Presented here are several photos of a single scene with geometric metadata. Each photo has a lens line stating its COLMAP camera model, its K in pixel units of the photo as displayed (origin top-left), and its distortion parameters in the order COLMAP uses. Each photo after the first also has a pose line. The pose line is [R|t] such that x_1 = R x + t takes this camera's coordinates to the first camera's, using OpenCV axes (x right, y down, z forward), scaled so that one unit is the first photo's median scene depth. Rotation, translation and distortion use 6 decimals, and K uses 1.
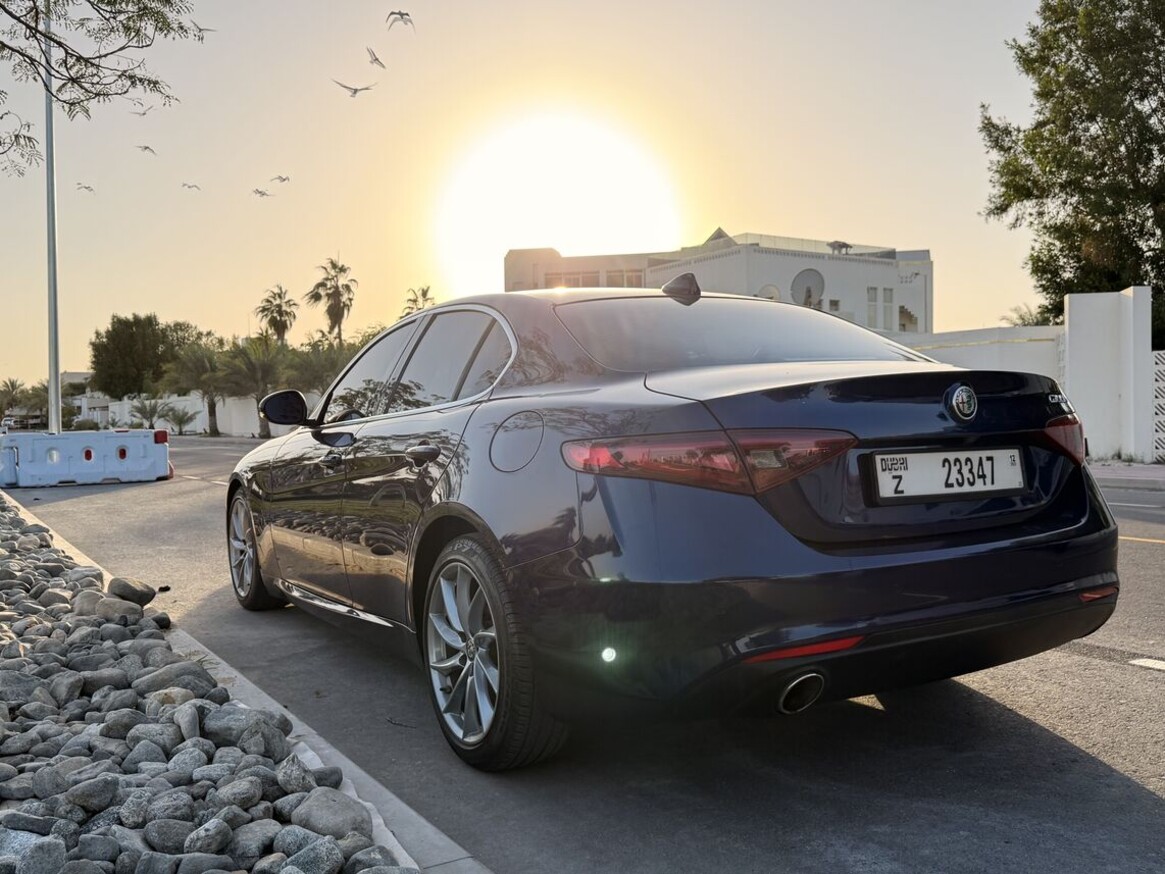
lens RADIAL K [[1034.6, 0, 588.1], [0, 1034.6, 443.6], [0, 0, 1]] dist [0.037935, -0.007258]
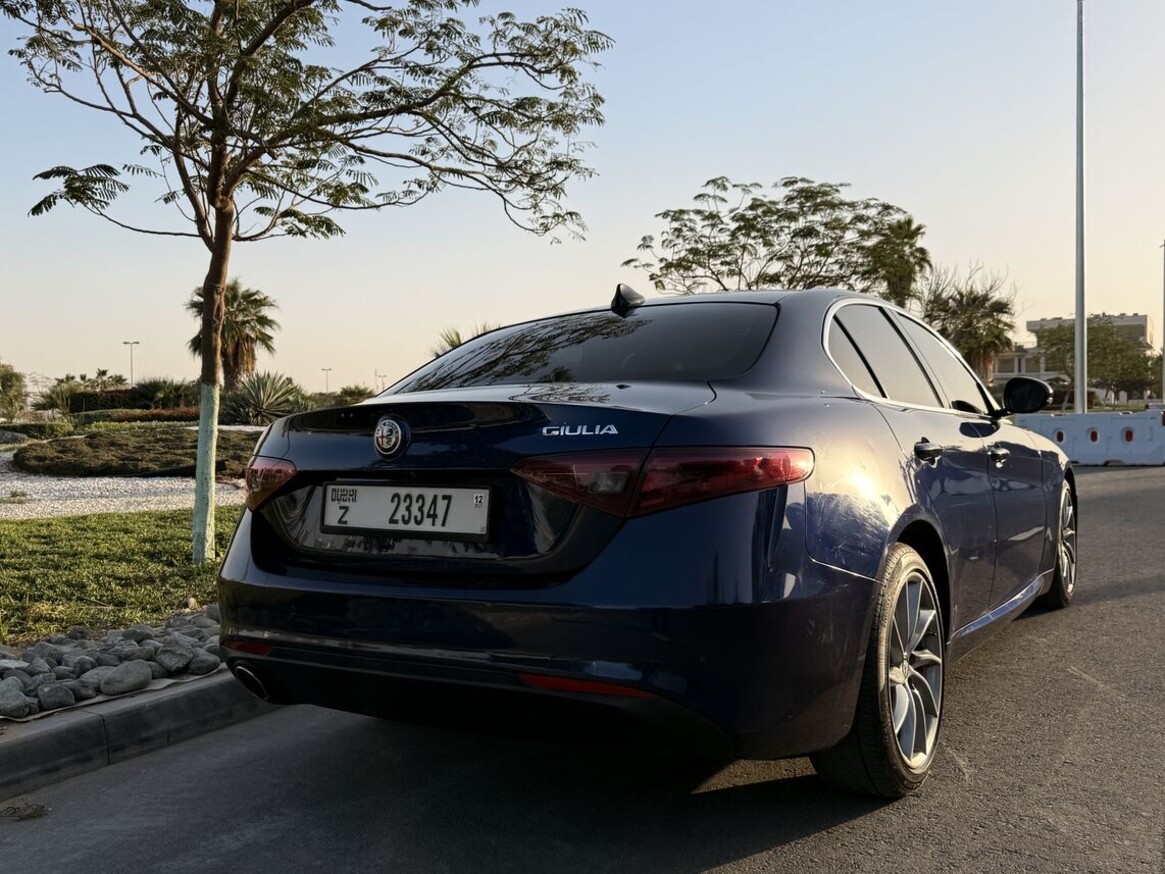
lens RADIAL K [[1034.6, 0, 586.1], [0, 1034.6, 426.6], [0, 0, 1]] dist [0.037935, -0.007258]
pose [[0.449303, 0.016727, -0.893223, 1.271295], [-0.007624, 0.999860, 0.014888, -0.062985], [0.893347, 0.000121, 0.449368, 0.716437]]
